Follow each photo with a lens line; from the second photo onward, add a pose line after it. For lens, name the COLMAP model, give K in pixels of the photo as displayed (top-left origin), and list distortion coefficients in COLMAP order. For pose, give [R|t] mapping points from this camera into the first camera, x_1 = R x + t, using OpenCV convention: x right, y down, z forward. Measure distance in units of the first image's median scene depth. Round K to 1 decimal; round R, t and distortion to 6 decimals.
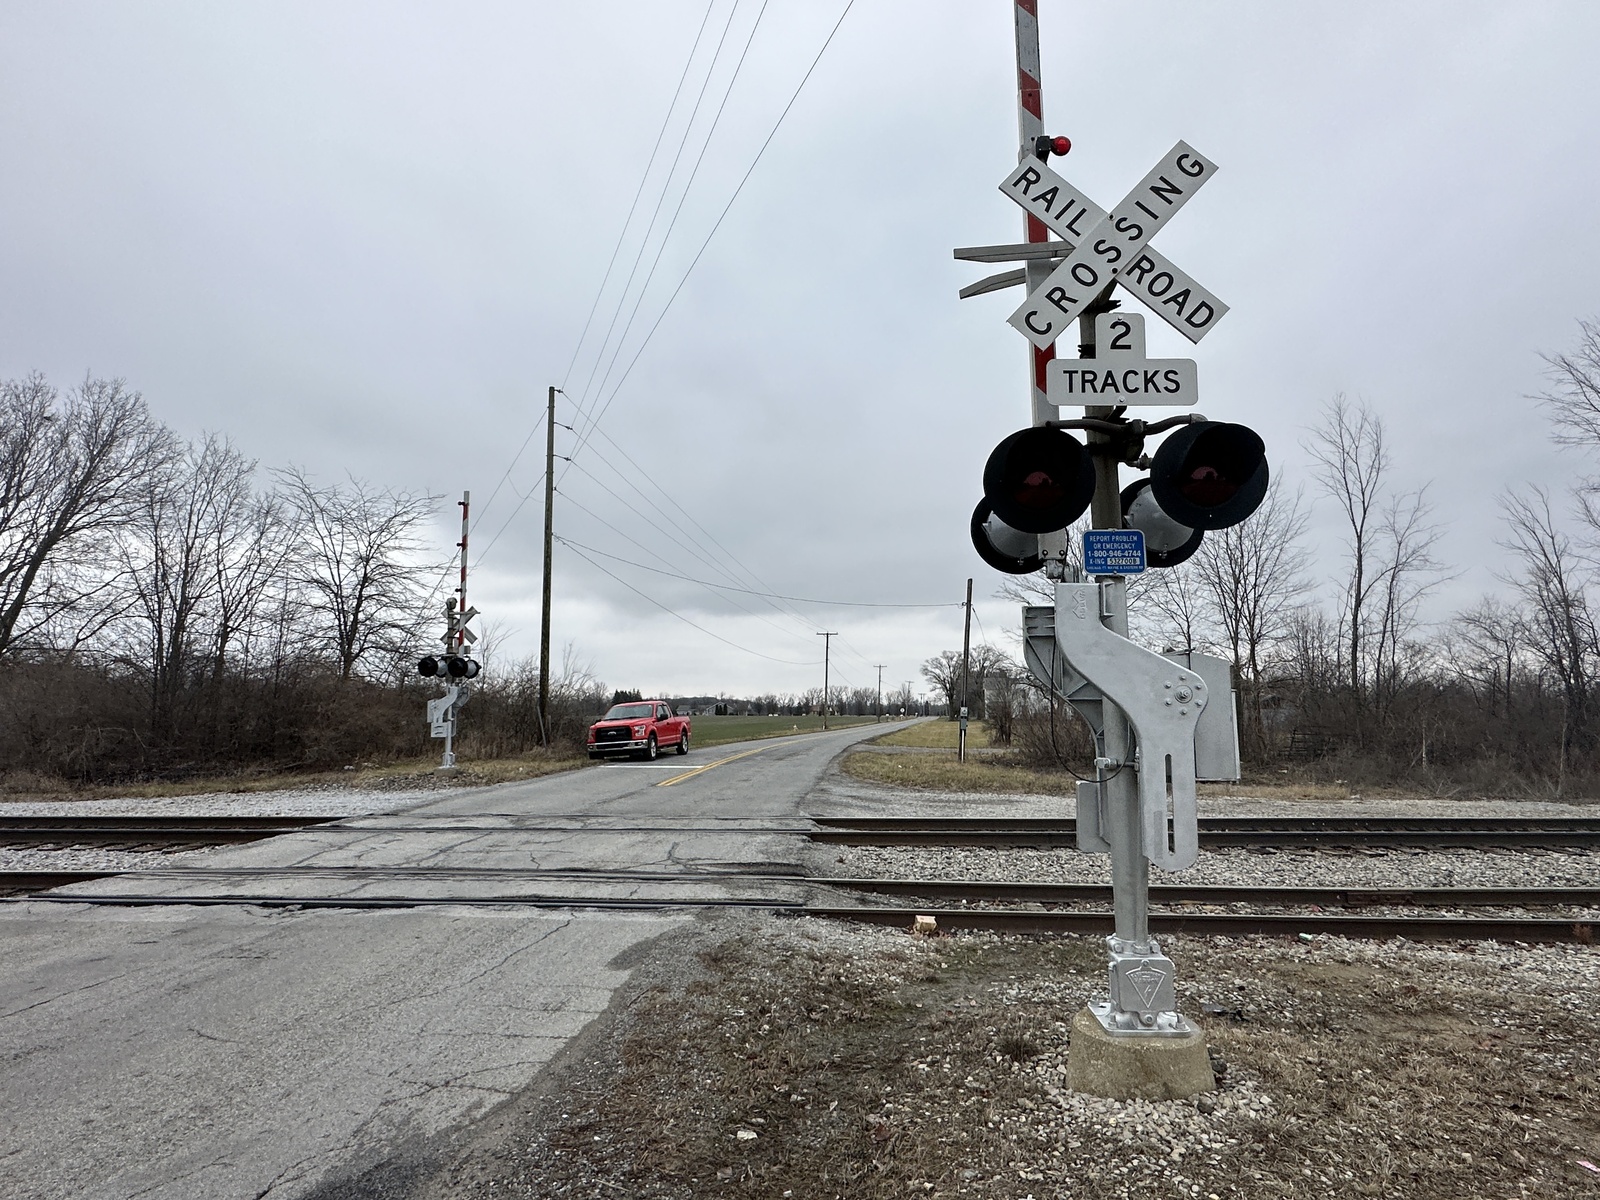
lens RADIAL K [[840.4, 0, 807.1], [0, 840.4, 602.3], [0, 0, 1]] dist [-0.000472, -0.000214]
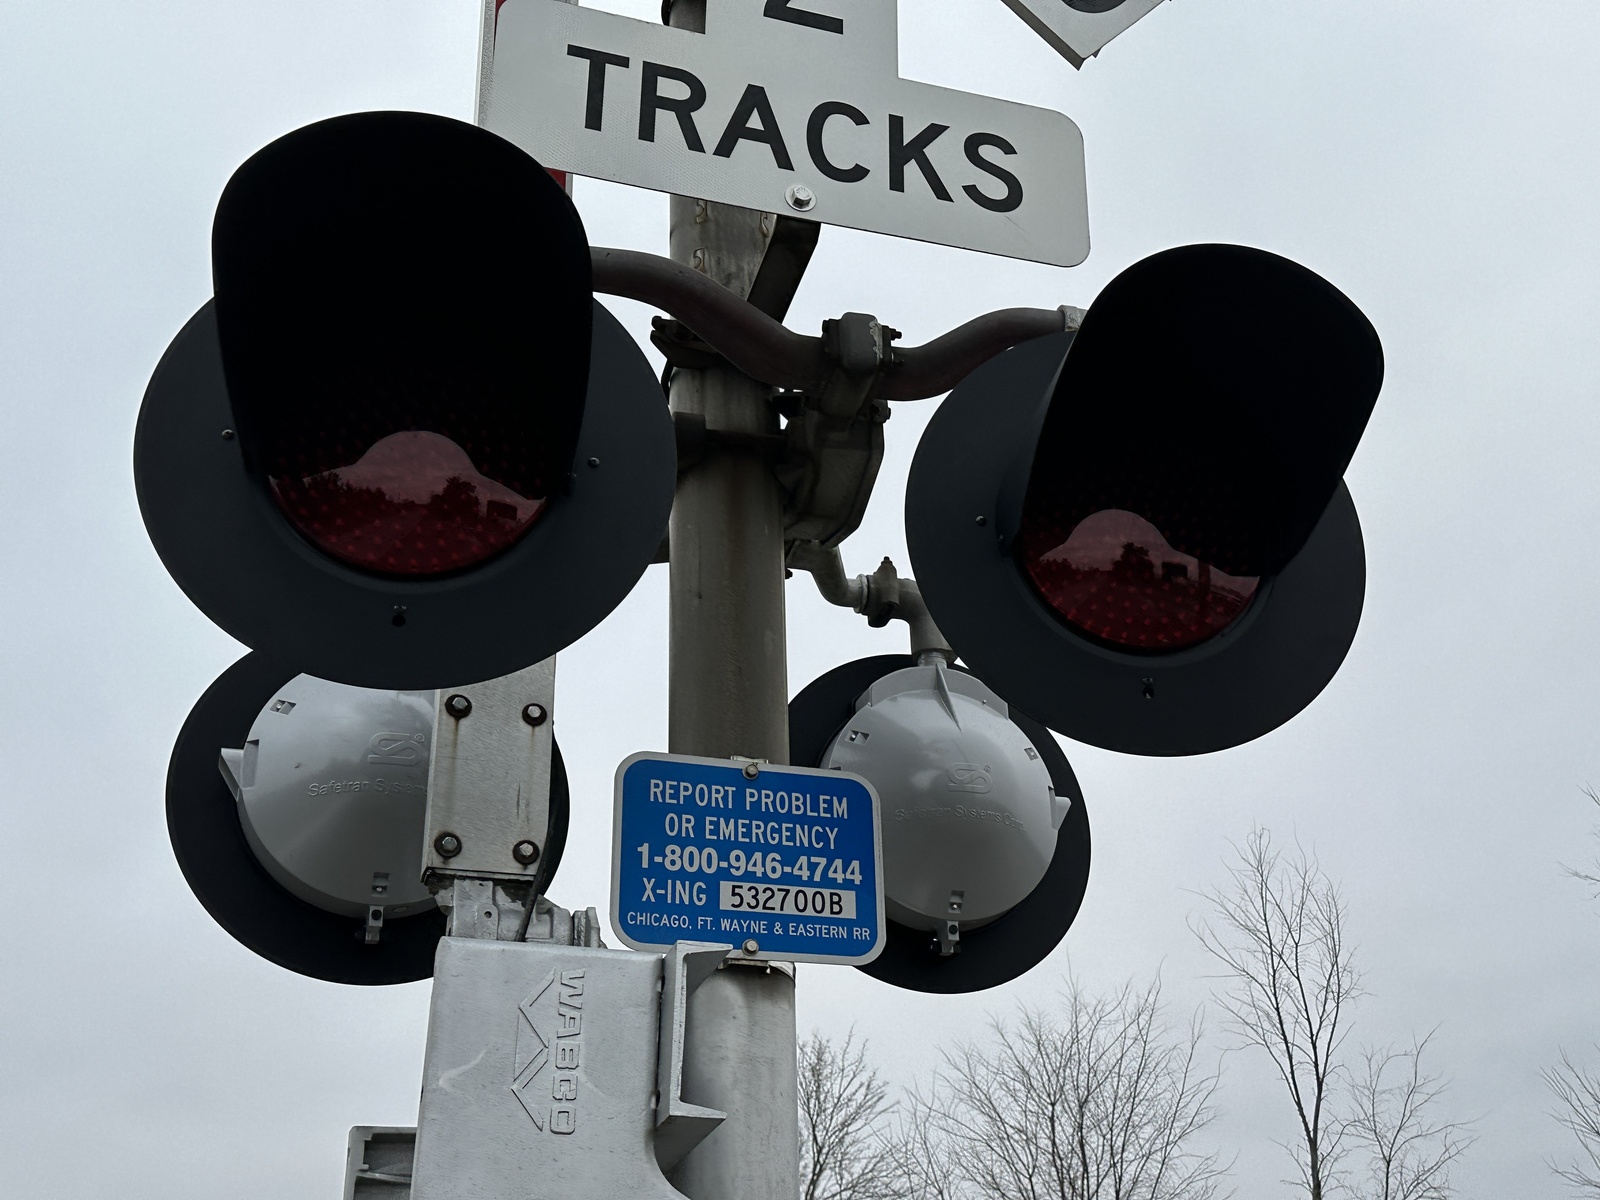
lens RADIAL K [[1915.9, 0, 847.0], [0, 1915.9, 634.3], [0, 0, 1]] dist [0.239372, -0.503845]
pose [[0.933358, 0.134504, 0.332794, 0.116482], [-0.023733, 0.948235, -0.316682, 0.024999], [-0.358162, 0.287679, 0.888234, 0.286886]]
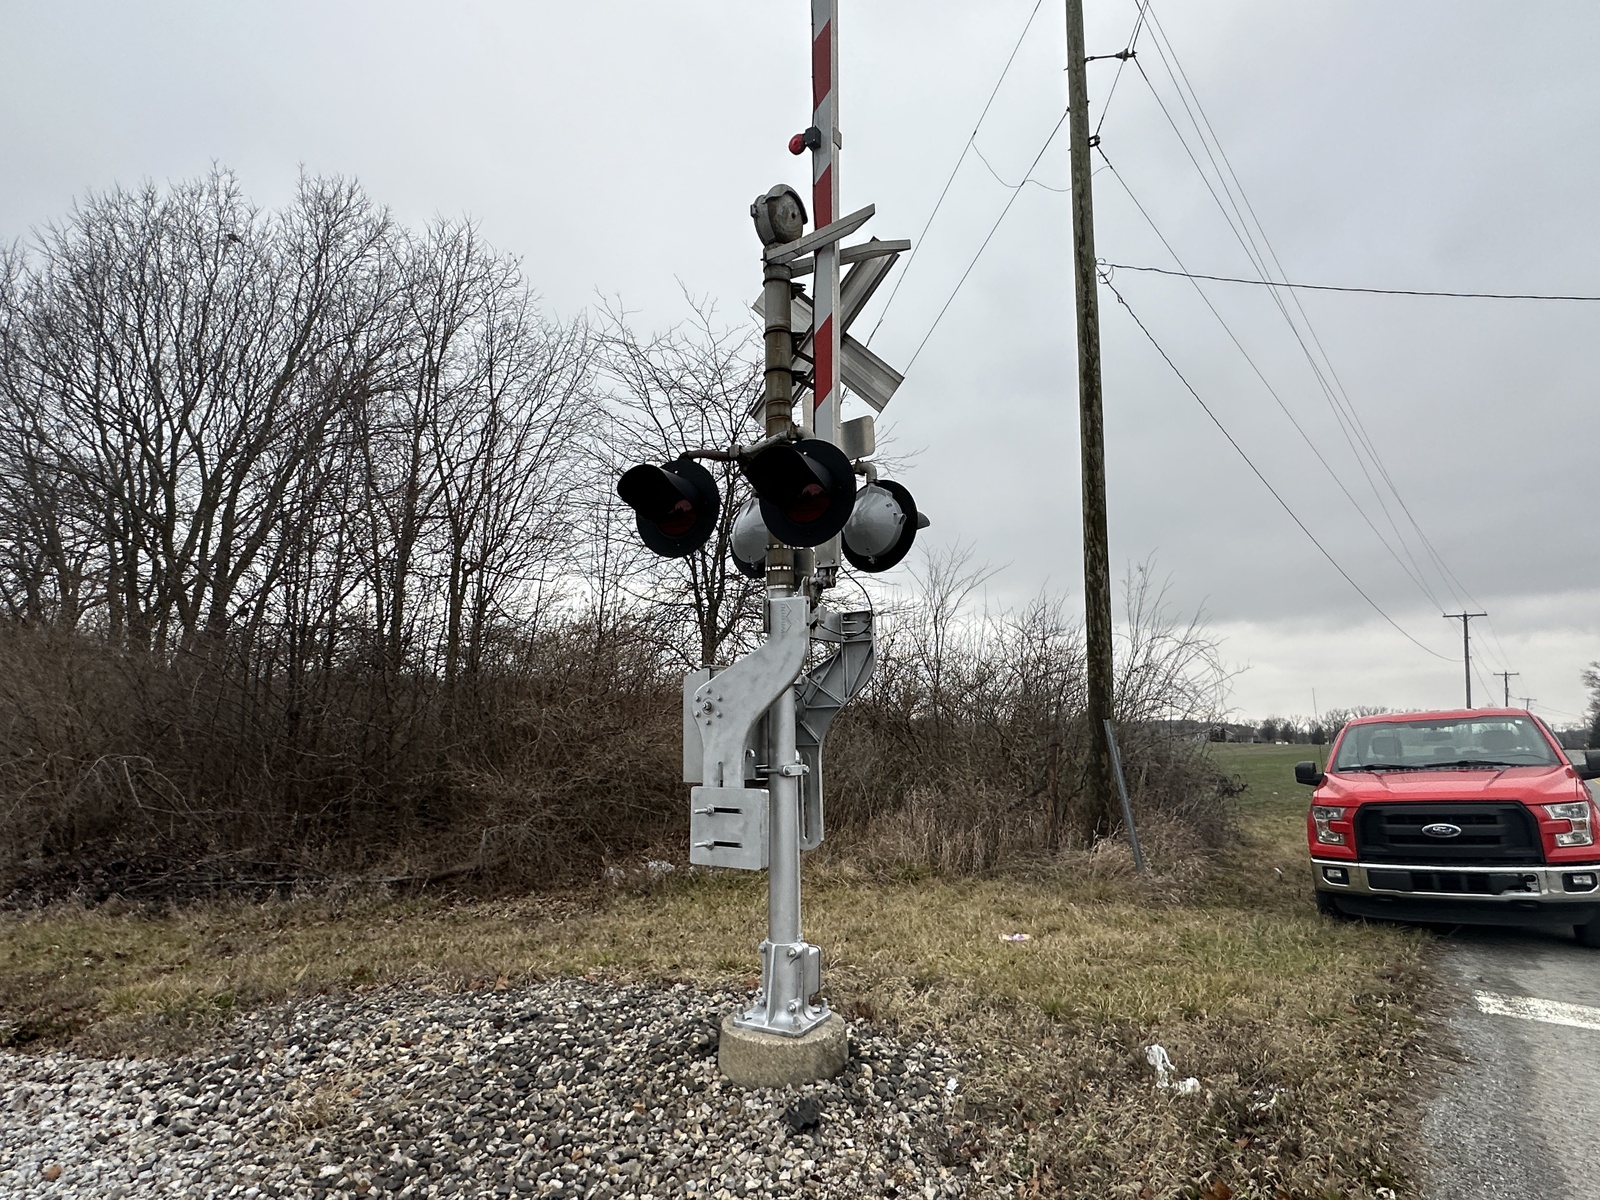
lens RADIAL K [[950.9, 0, 797.4], [0, 950.9, 595.2], [0, 0, 1]] dist [-0.002109, -0.001800]
pose [[0.873295, -0.053761, -0.484217, -1.170364], [0.045156, 0.998547, -0.029424, 0.394950], [0.485095, 0.003830, 0.874453, 3.013260]]
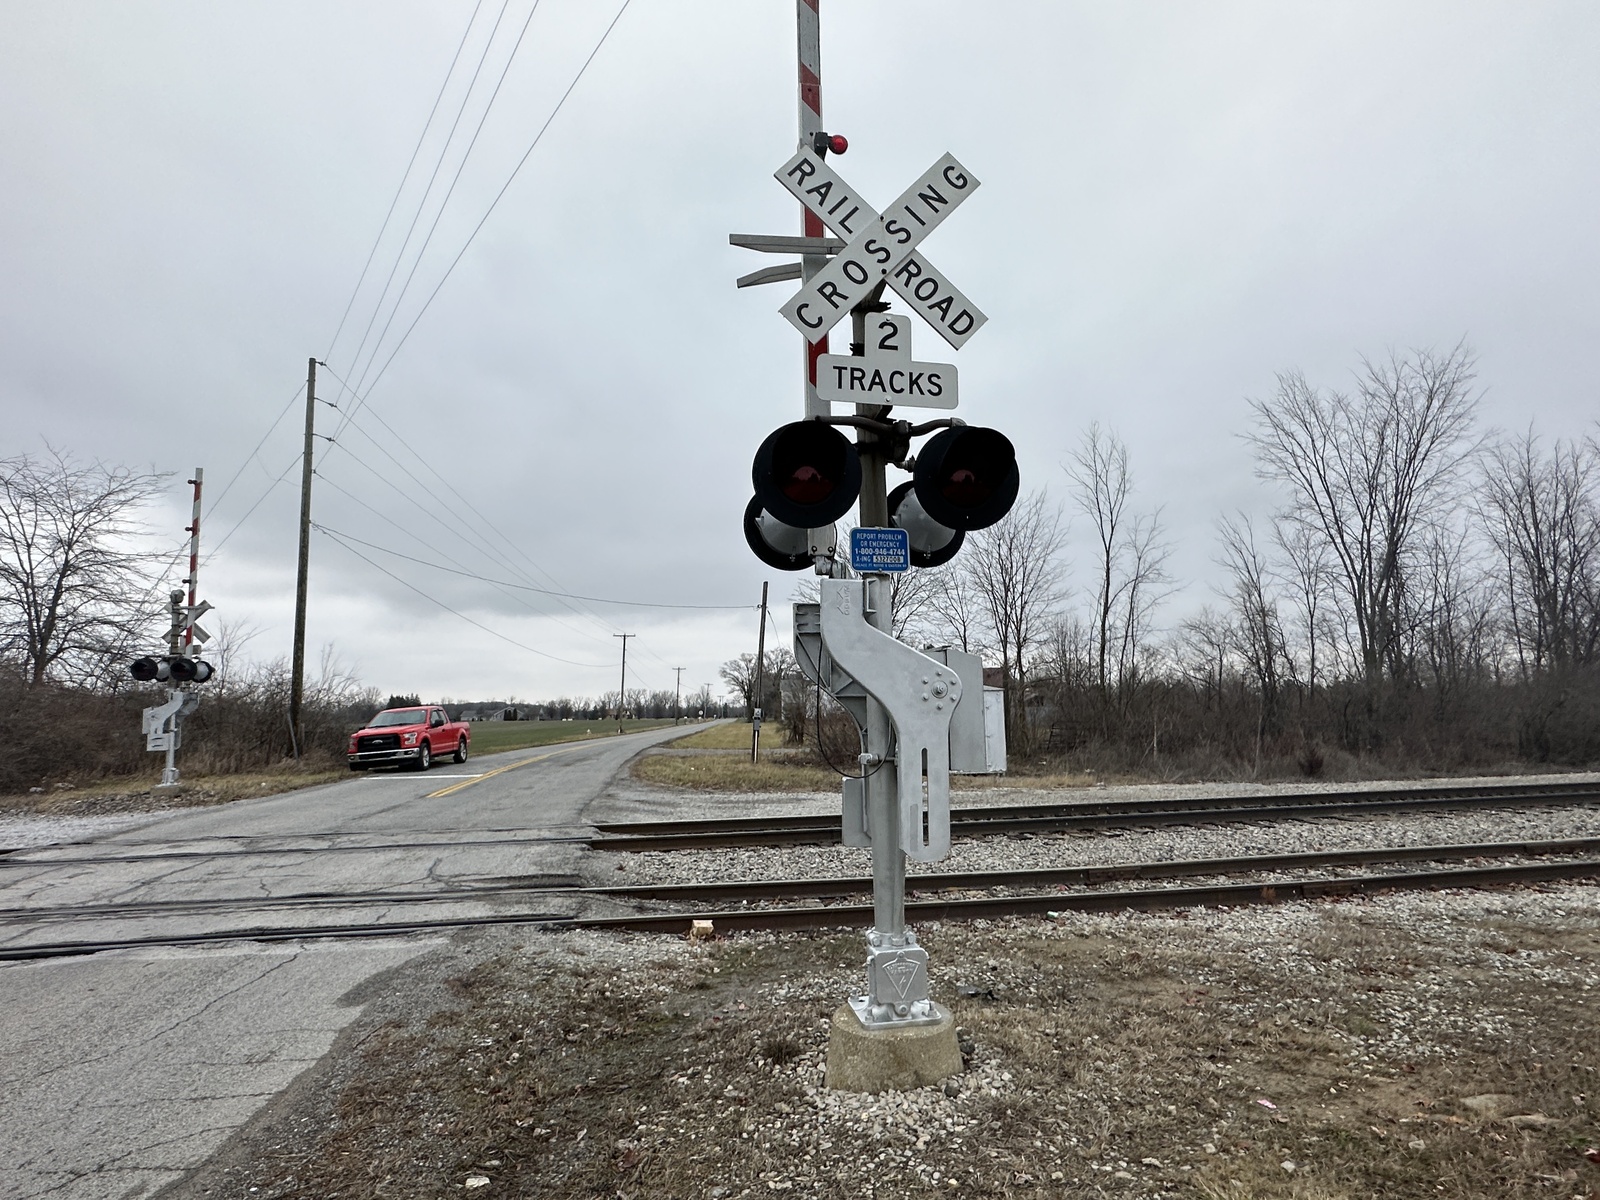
lens RADIAL K [[840.0, 0, 802.9], [0, 840.0, 605.7], [0, 0, 1]] dist [-0.001043, 0.001013]
pose [[0.972926, 0.015160, 0.230619, 0.023748], [-0.015460, 0.999880, -0.000505, 0.005020], [-0.230599, -0.003074, 0.973044, 0.020525]]
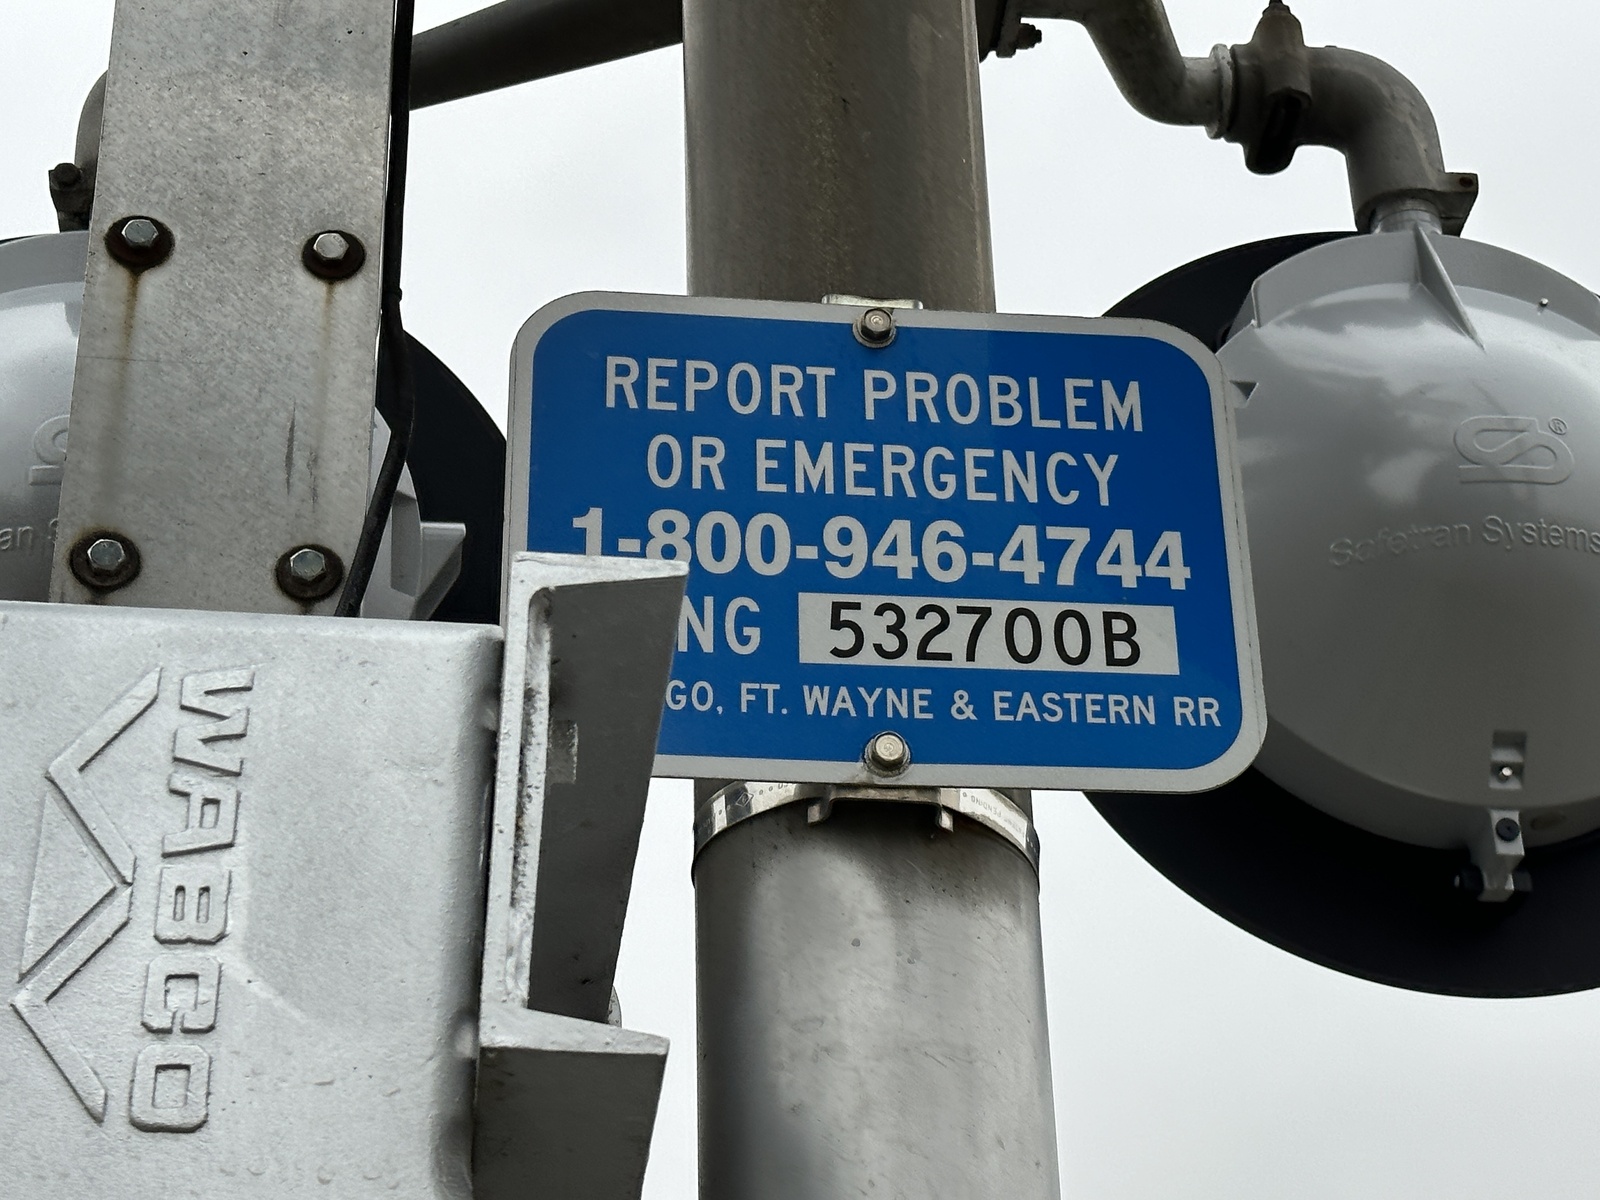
lens RADIAL K [[3252.3, 0, 802.2], [0, 3252.3, 542.9], [0, 0, 1]] dist [0.179692, -0.299081]
pose [[0.985794, 0.066282, 0.154330, 0.169930], [-0.004050, 0.927955, -0.372669, 0.033817], [-0.167912, 0.366750, 0.915041, 0.390080]]
